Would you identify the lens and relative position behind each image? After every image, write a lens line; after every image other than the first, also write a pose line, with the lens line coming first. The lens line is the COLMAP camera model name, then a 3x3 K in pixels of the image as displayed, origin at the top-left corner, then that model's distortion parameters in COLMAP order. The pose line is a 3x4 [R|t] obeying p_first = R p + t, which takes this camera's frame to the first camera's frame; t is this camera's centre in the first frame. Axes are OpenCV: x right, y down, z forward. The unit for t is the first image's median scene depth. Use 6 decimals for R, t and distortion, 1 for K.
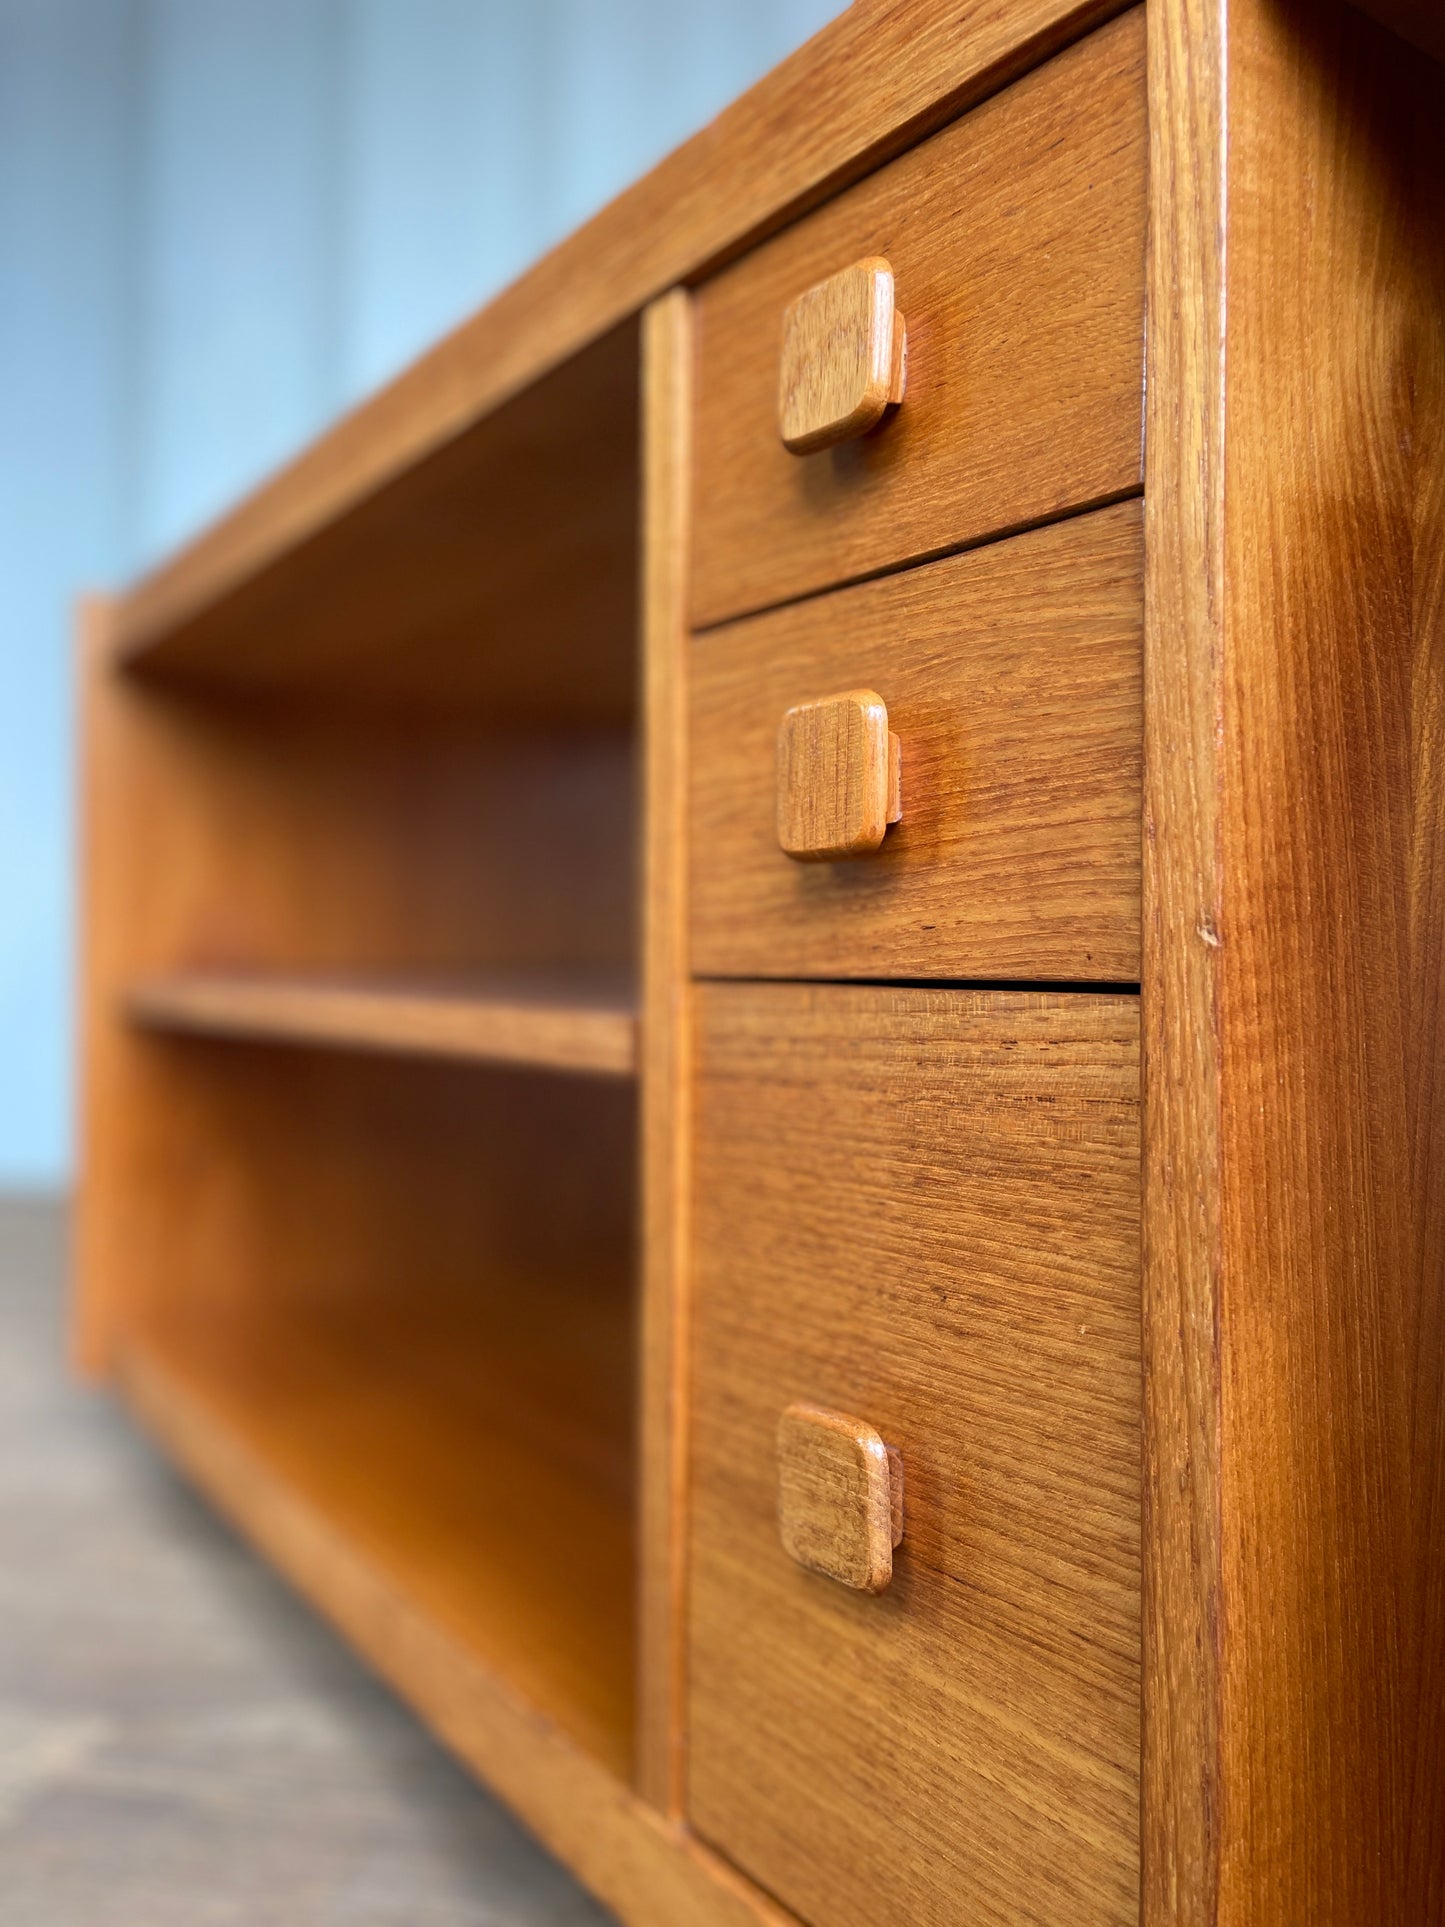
lens RADIAL K [[1477.9, 0, 728.6], [0, 1477.9, 952.0], [0, 0, 1]] dist [0.077571, -0.113744]
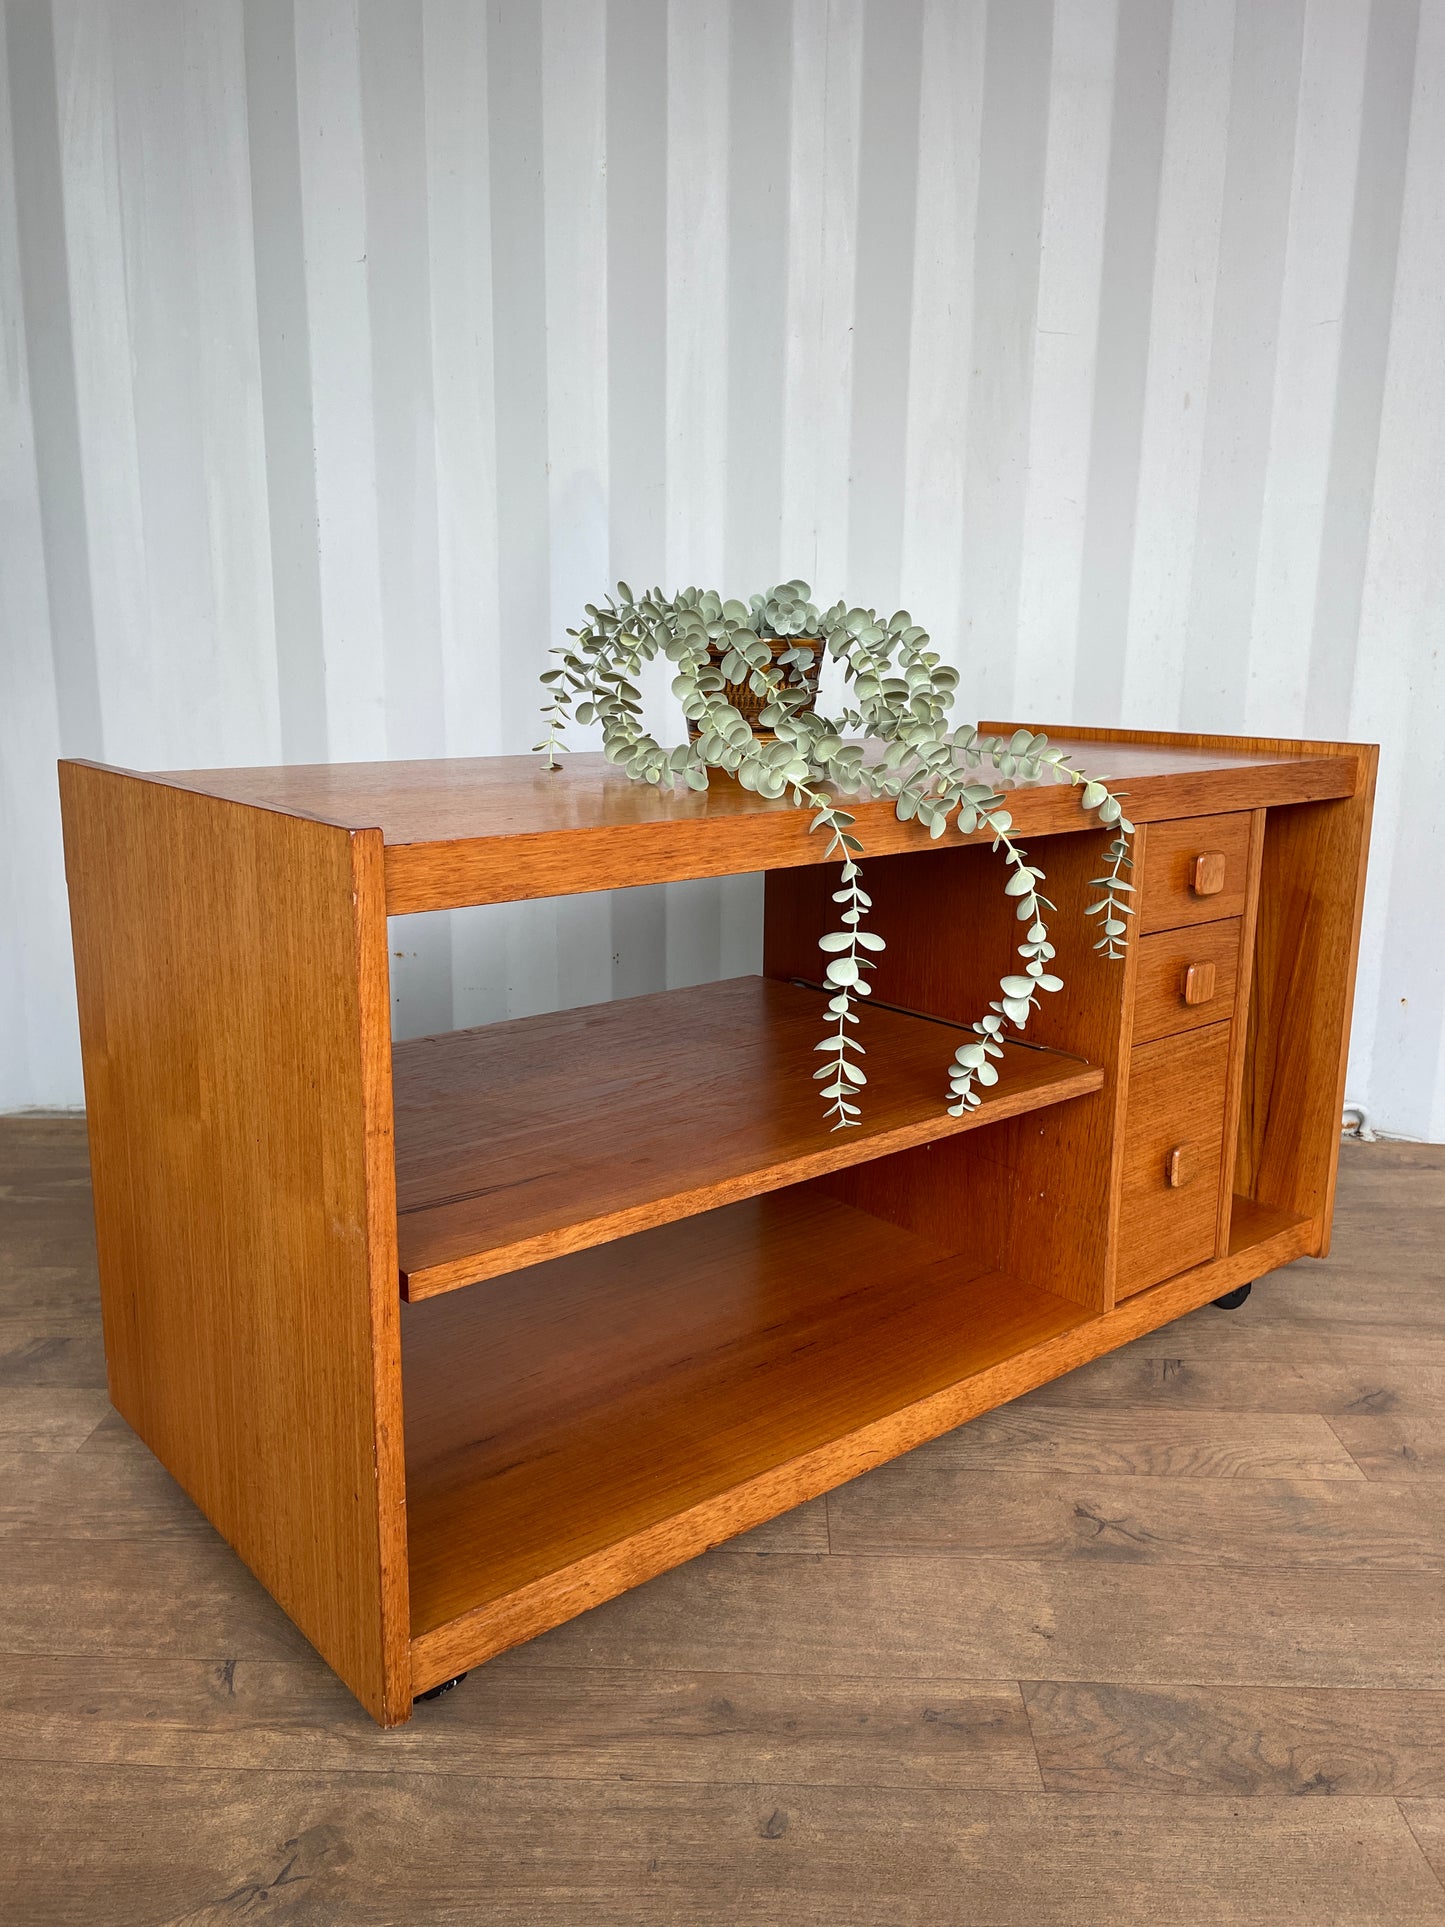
lens RADIAL K [[1463.8, 0, 725.3], [0, 1463.8, 937.0], [0, 0, 1]] dist [0.088357, -0.119539]
pose [[-0.082442, -0.207284, 0.974801, -3.777574], [-0.011856, 0.978265, 0.207018, -1.084740], [-0.996525, 0.005510, -0.083107, 2.752182]]
